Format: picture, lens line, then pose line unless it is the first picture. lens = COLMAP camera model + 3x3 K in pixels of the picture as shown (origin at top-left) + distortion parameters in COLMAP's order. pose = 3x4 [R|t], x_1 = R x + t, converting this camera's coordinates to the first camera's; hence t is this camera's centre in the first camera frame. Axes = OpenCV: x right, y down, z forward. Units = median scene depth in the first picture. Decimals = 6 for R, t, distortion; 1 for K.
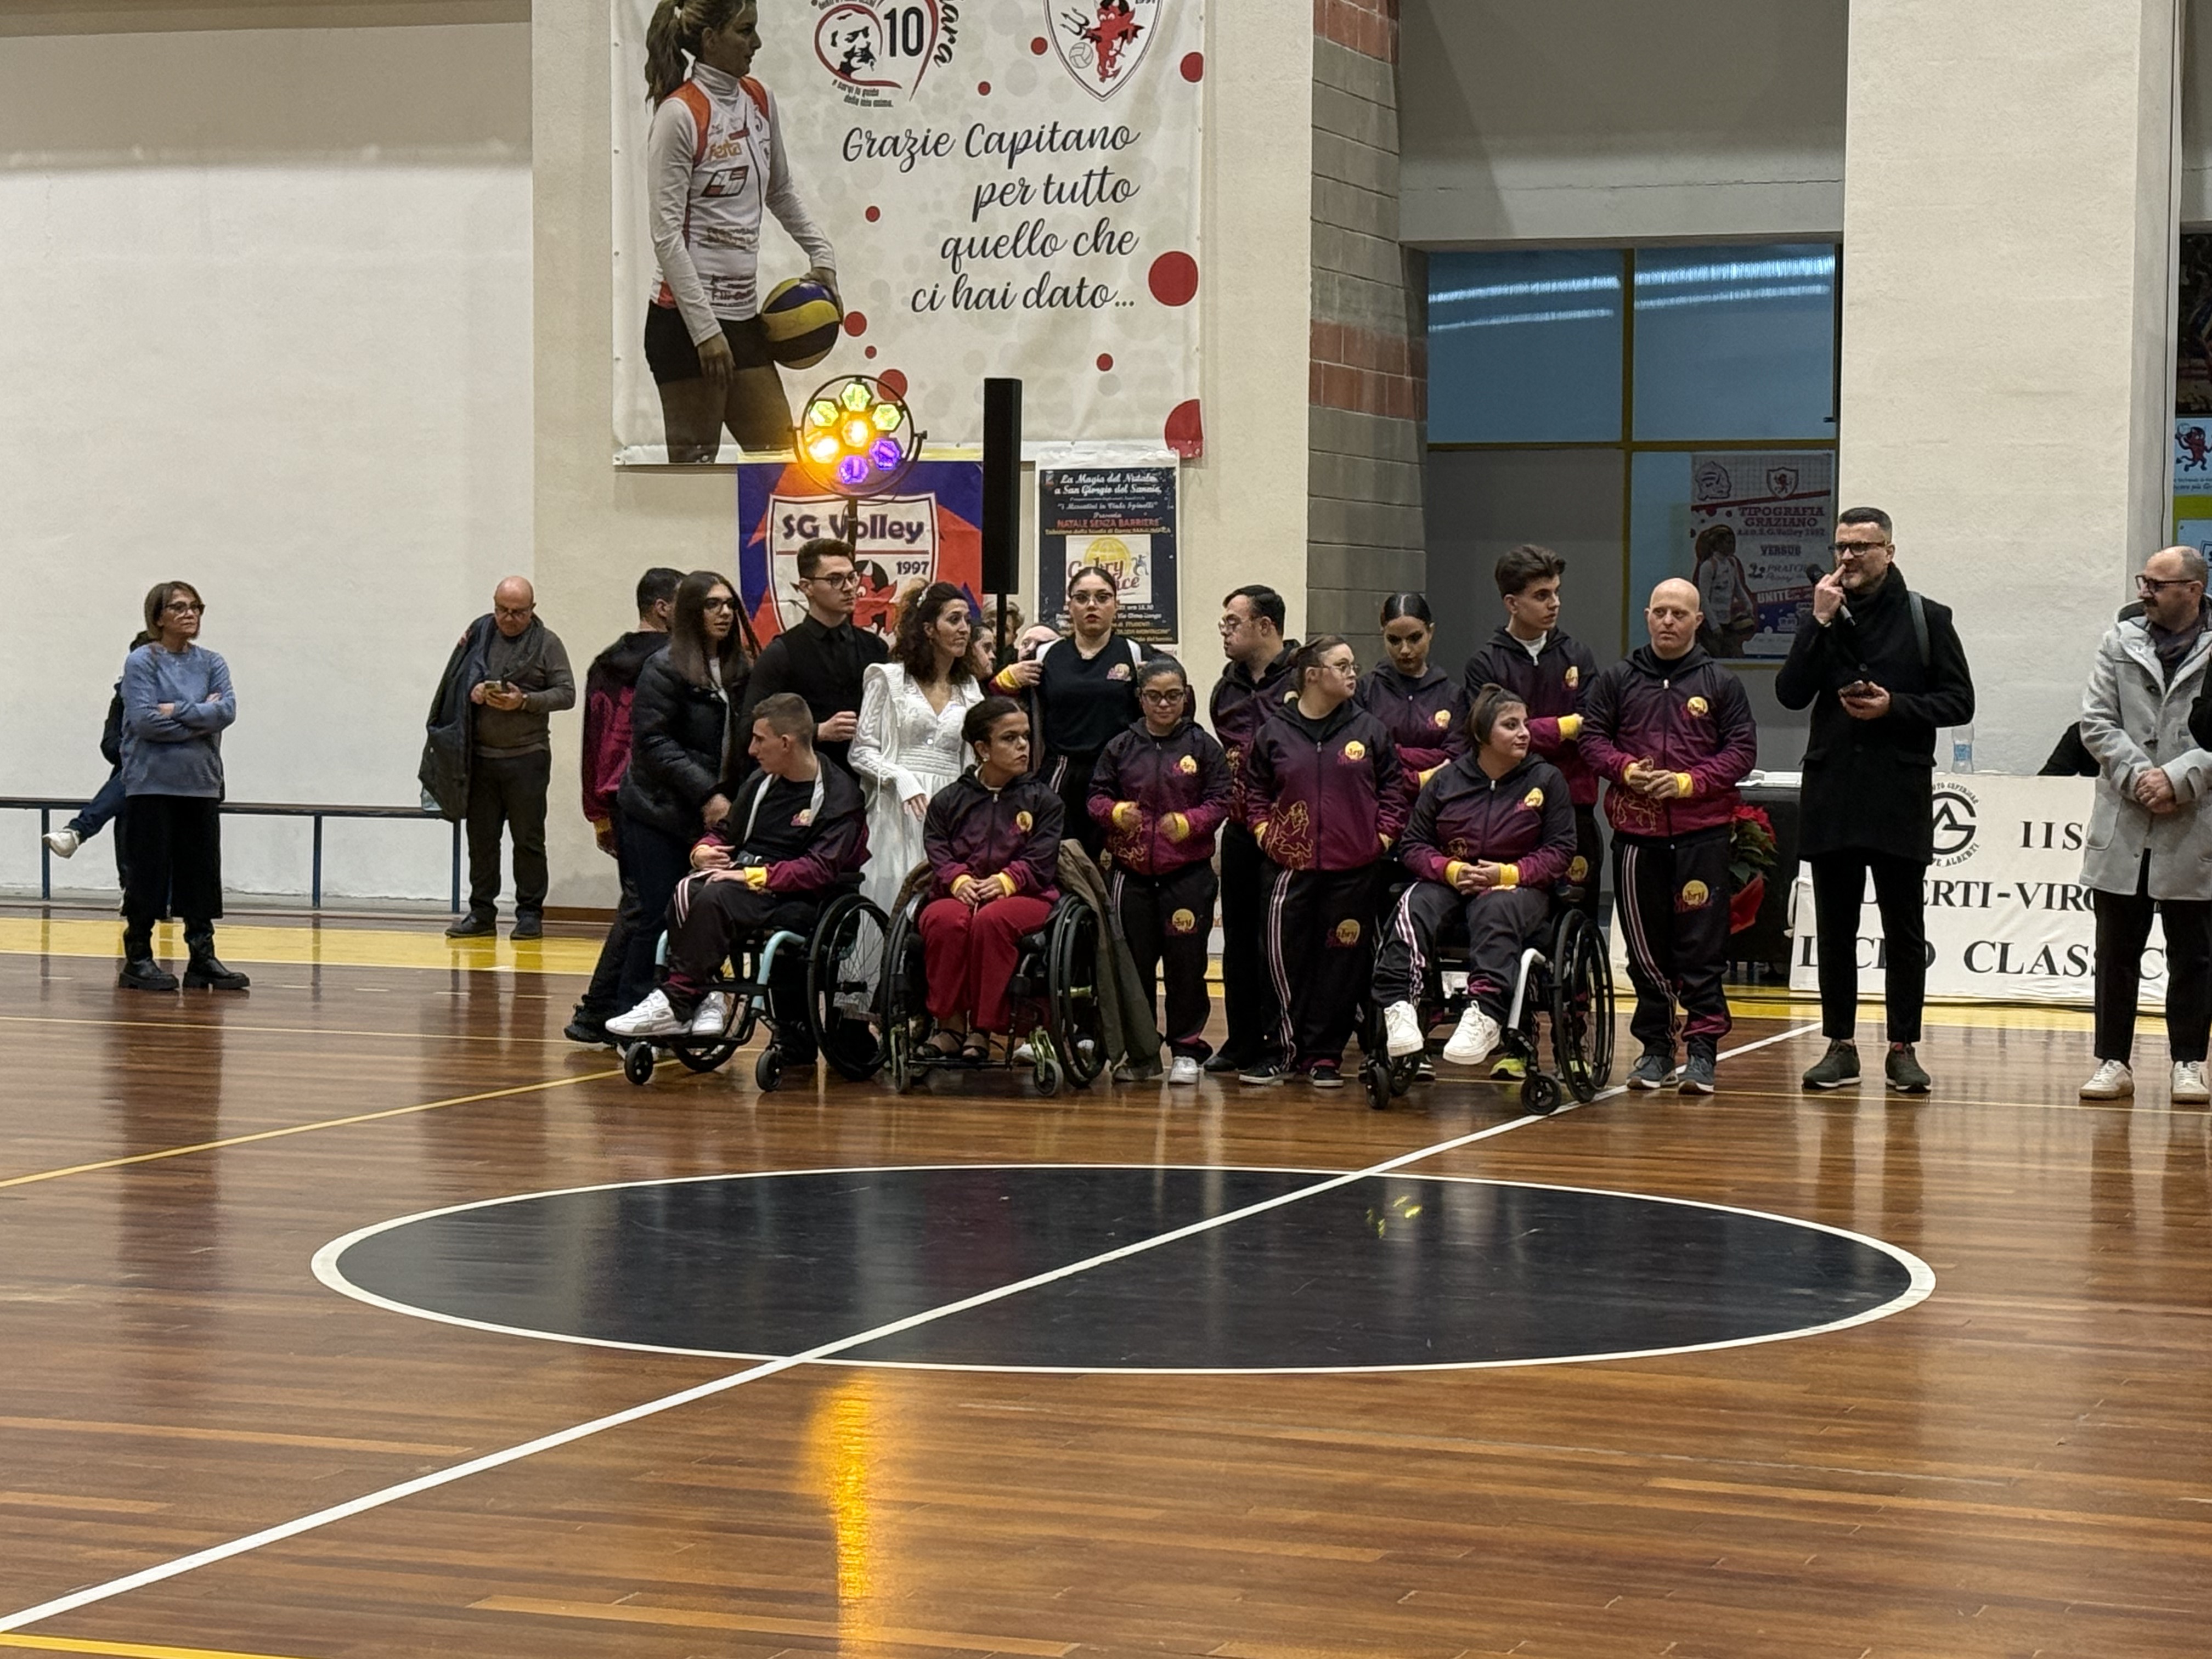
lens RADIAL K [[4704.6, 0, 1090.1], [0, 4704.6, 844.1], [0, 0, 1]] dist [0.133544, 0.000000]
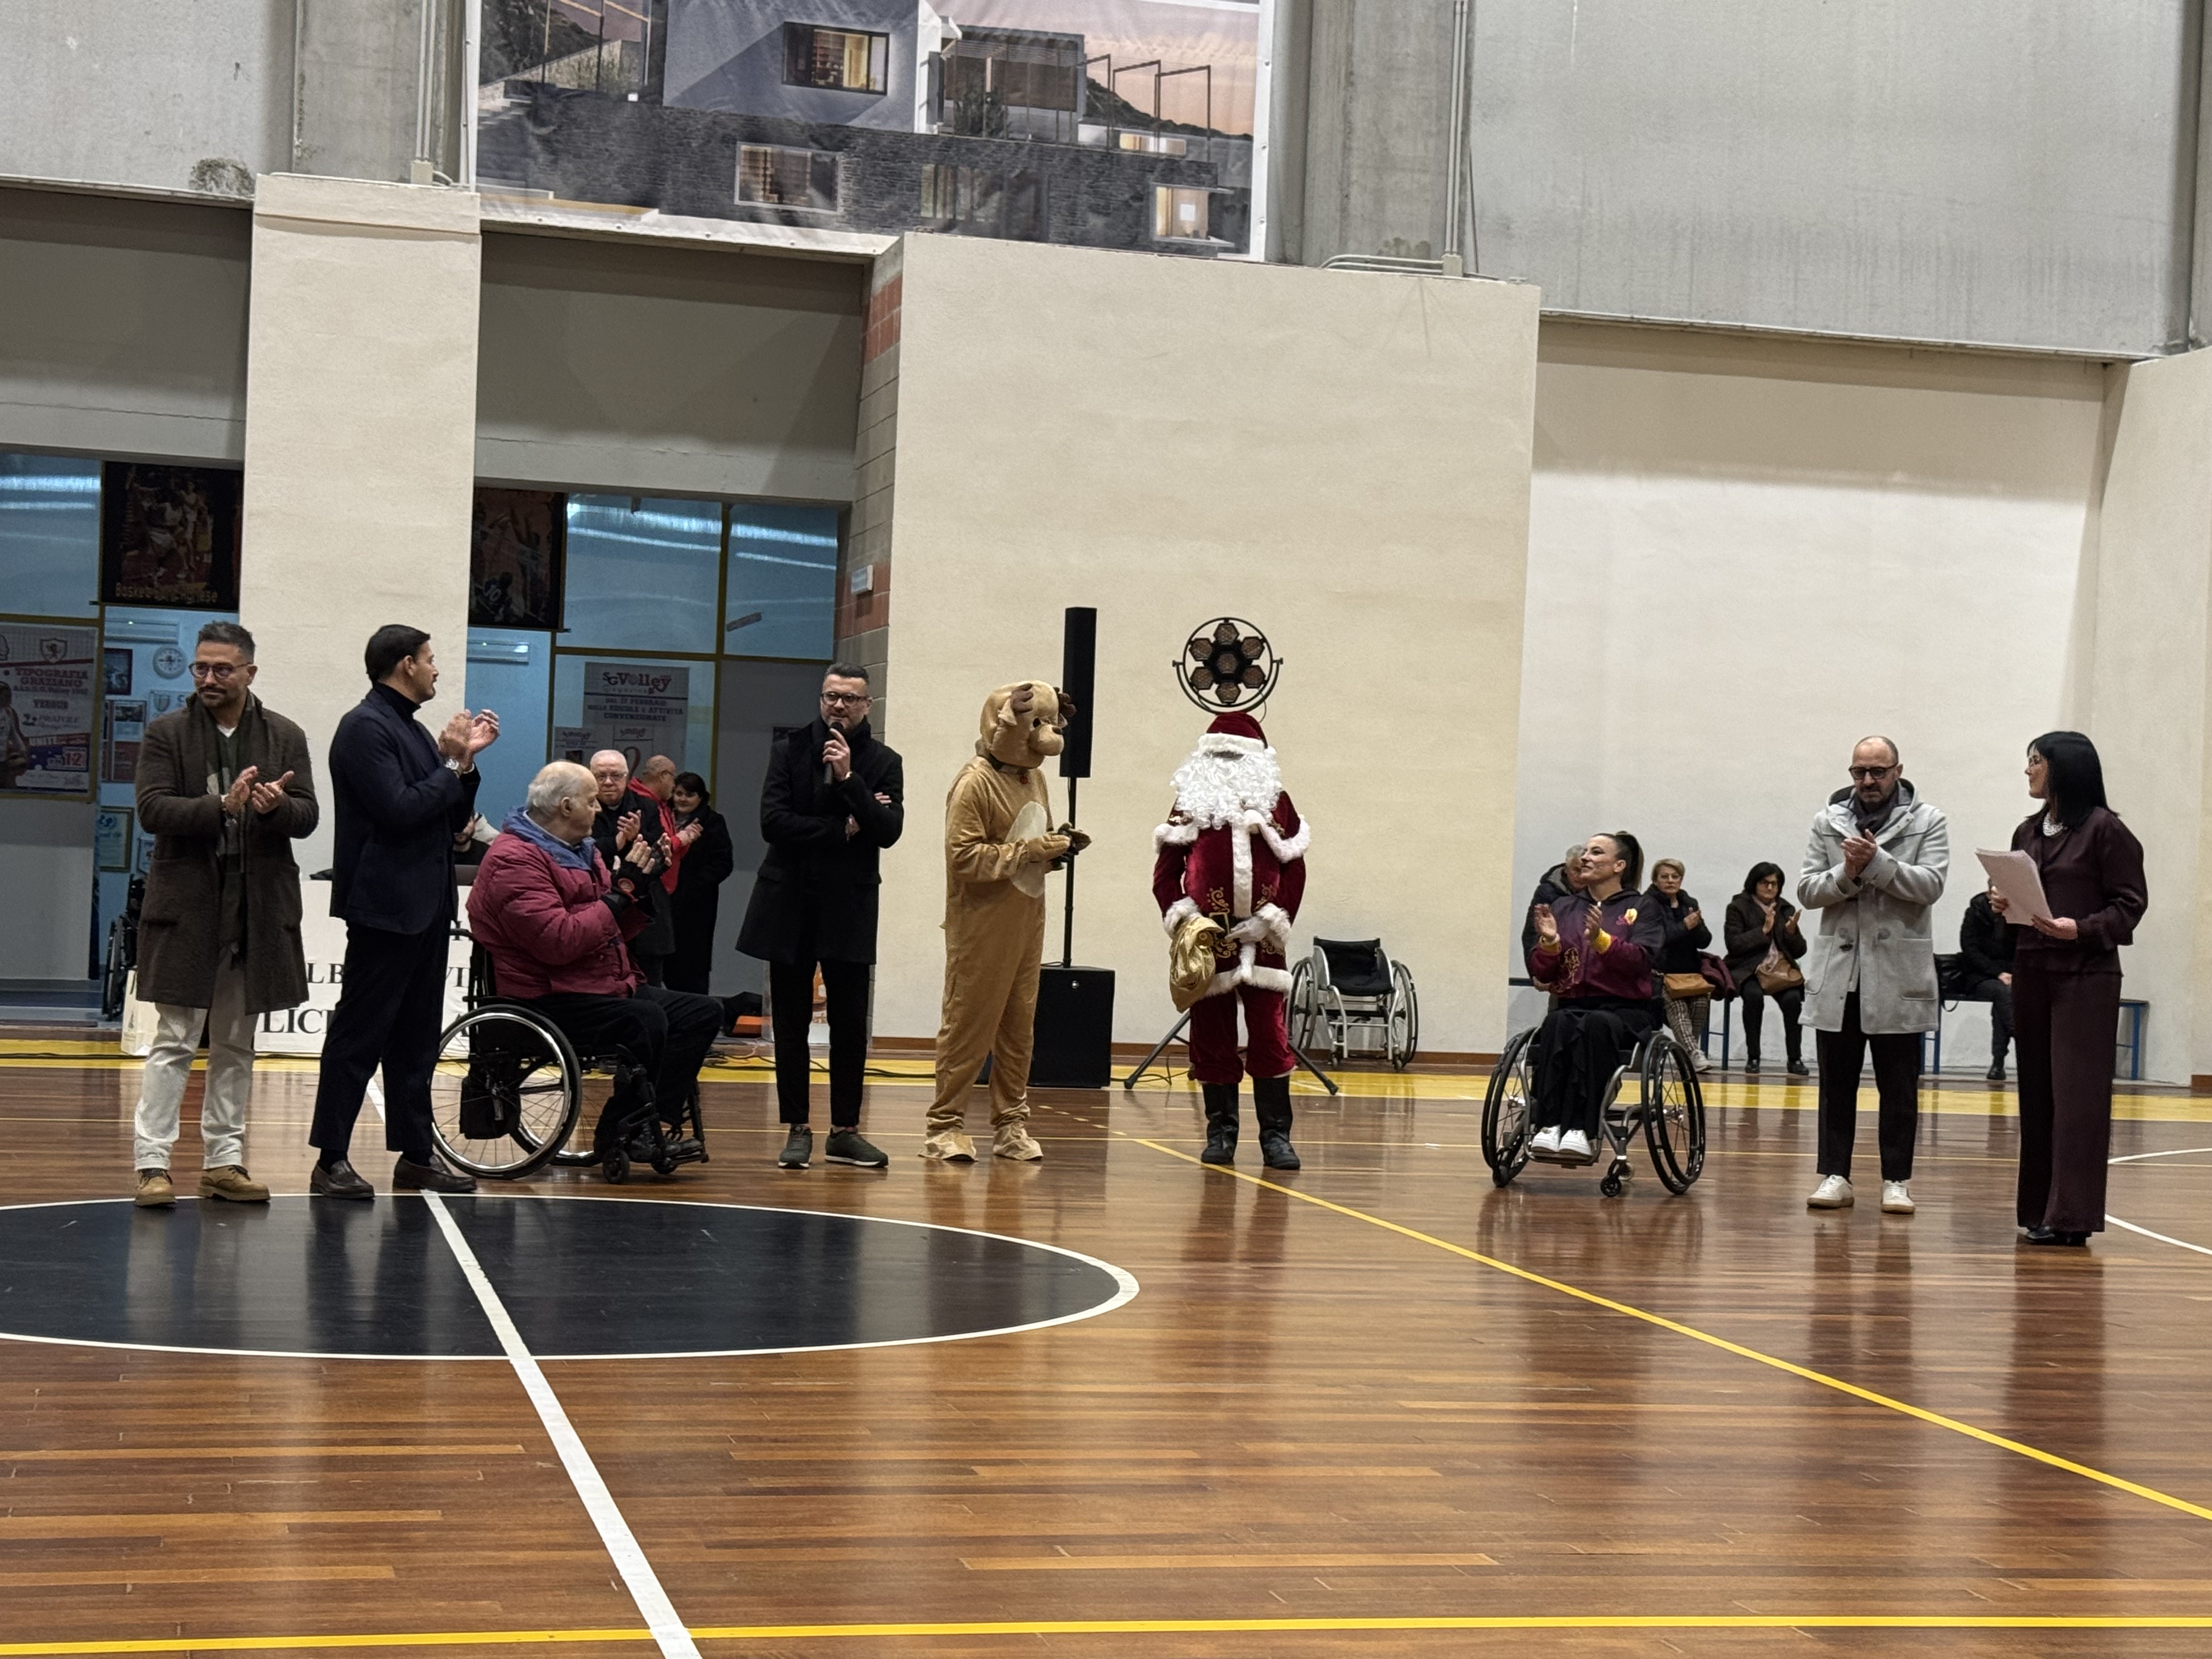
lens RADIAL K [[3478.4, 0, 1093.3], [0, 3478.4, 835.2], [0, 0, 1]] dist [0.122873, 0.000000]
pose [[0.819040, 0.027258, 0.573088, -0.179502], [-0.007612, 0.999299, -0.036652, 0.005047], [-0.573686, 0.025657, 0.818674, 0.088687]]
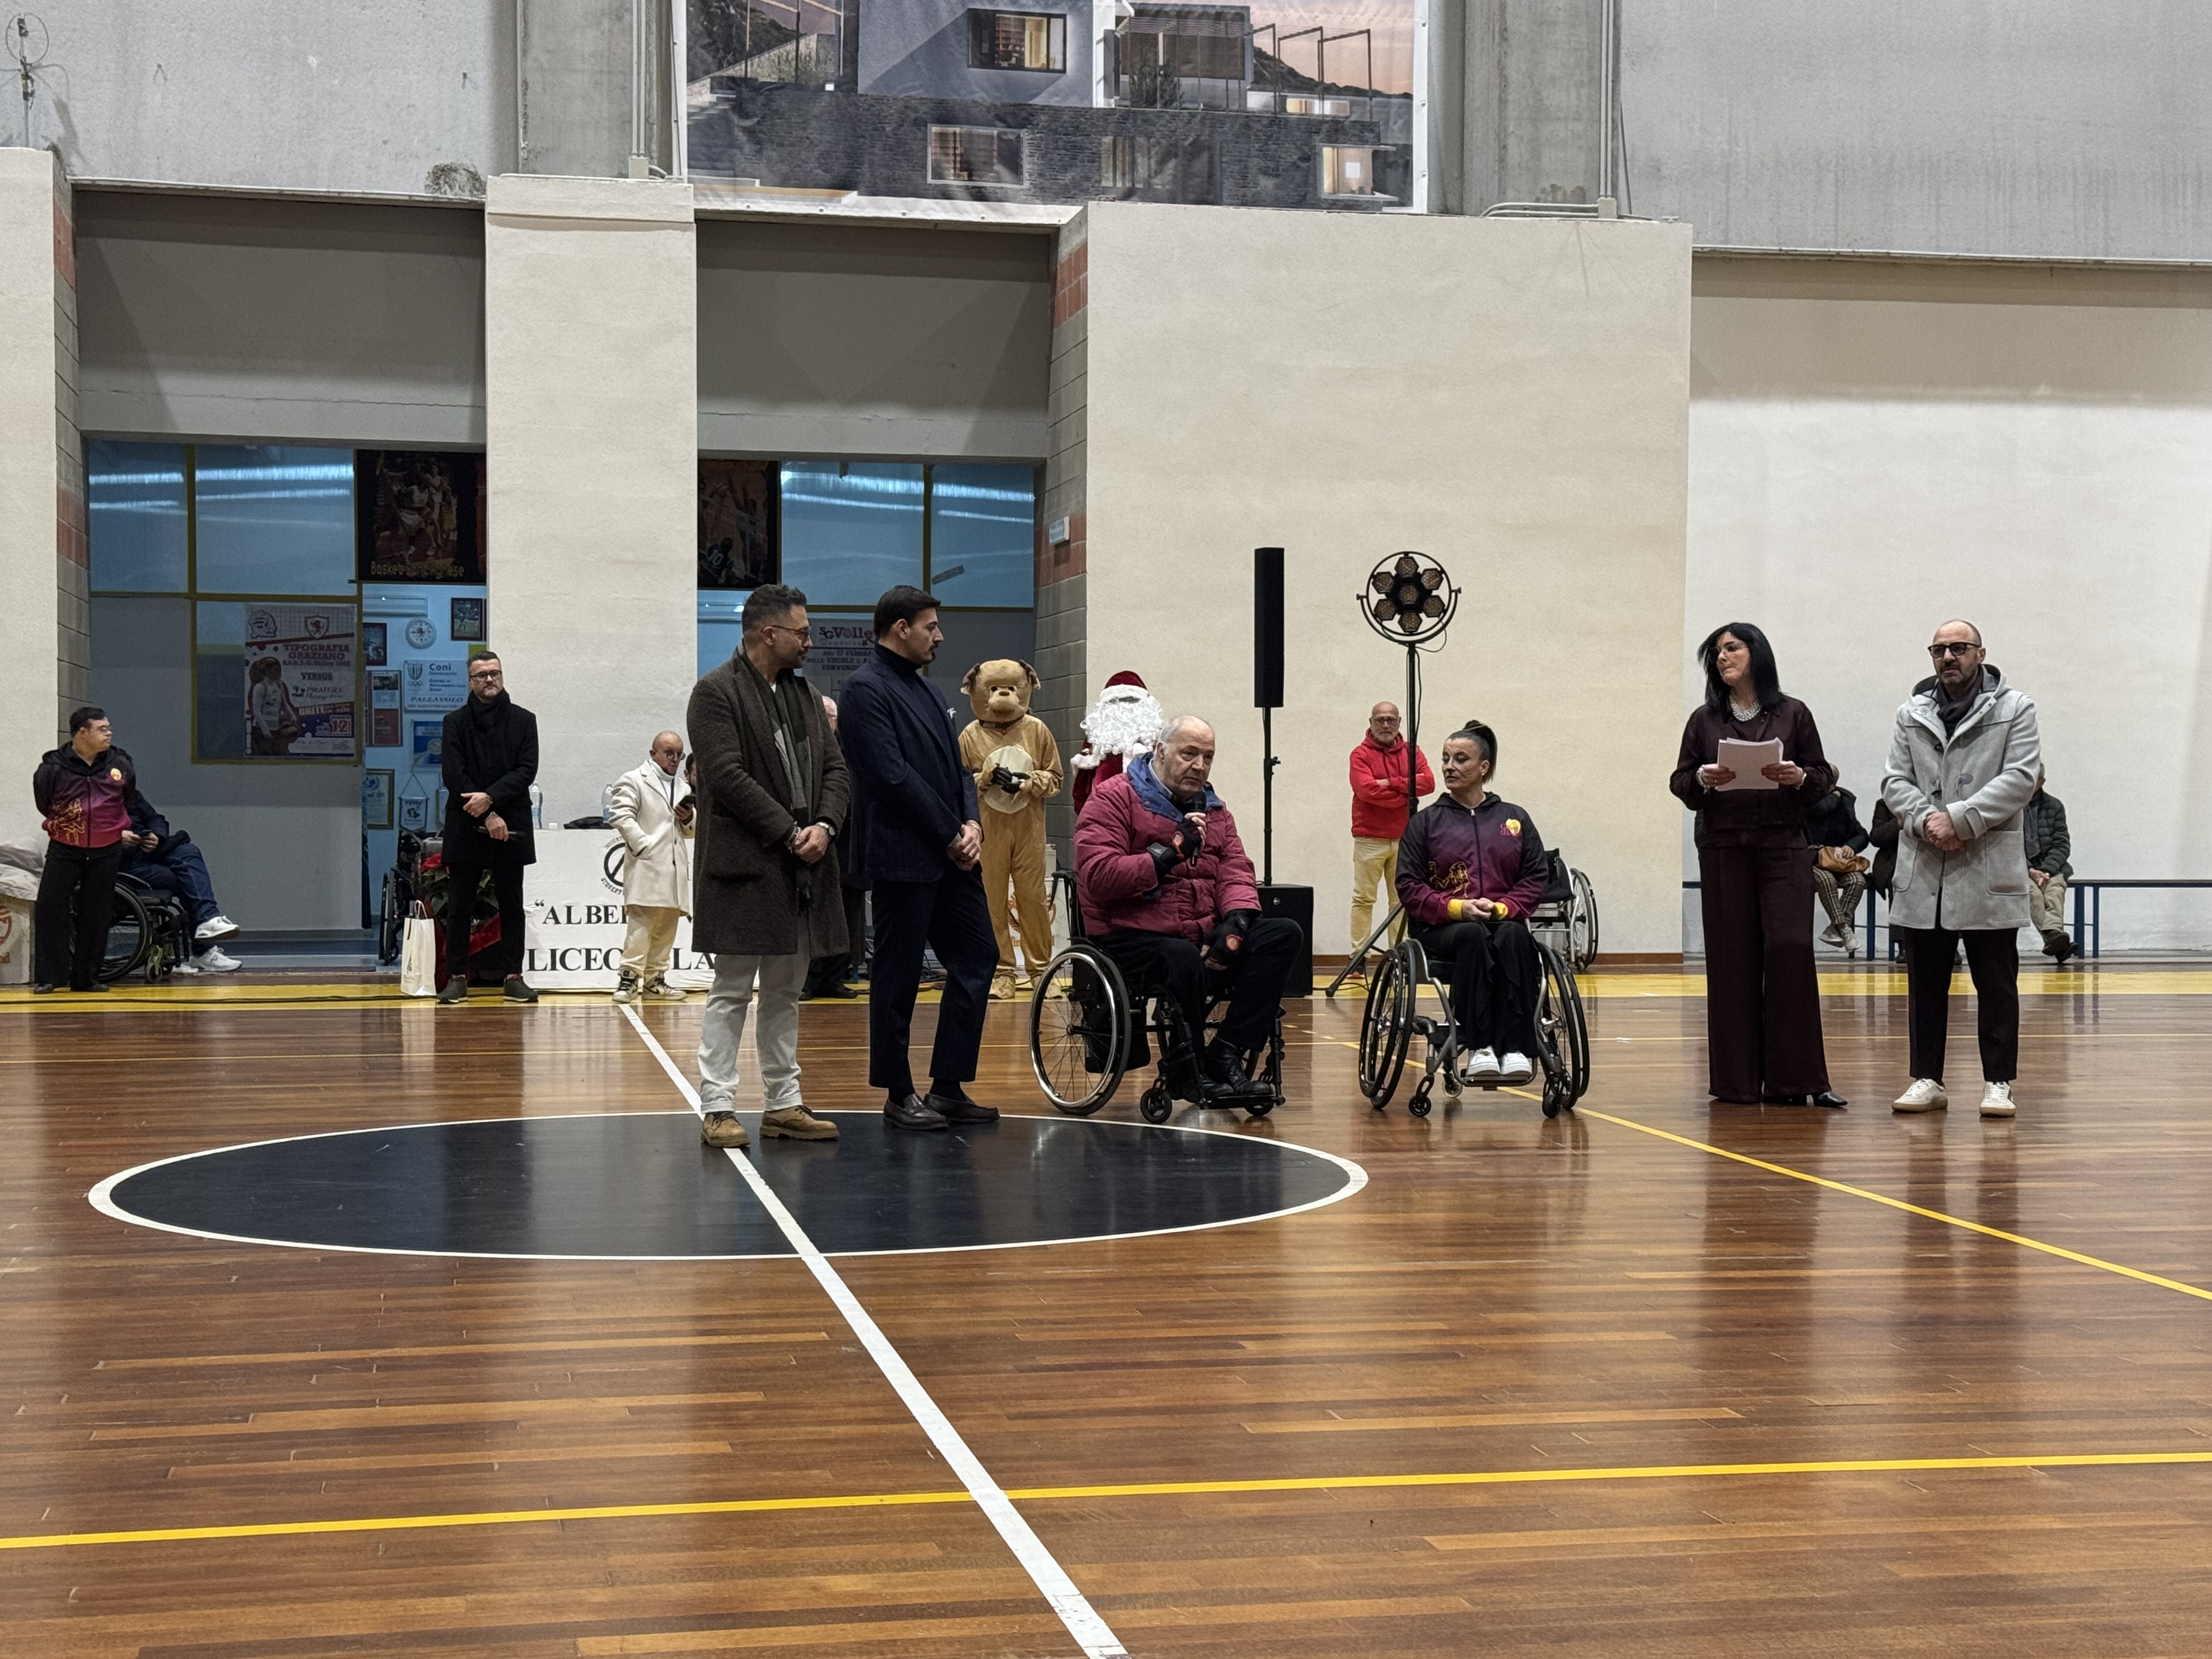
lens RADIAL K [[3270.3, 0, 1109.2], [0, 3270.3, 837.2], [0, 0, 1]] dist [0.127731, 0.000000]
pose [[0.845660, -0.015036, 0.533510, -0.186668], [0.027837, 0.999485, -0.015956, 0.005991], [-0.532995, 0.028345, 0.845643, 0.088923]]
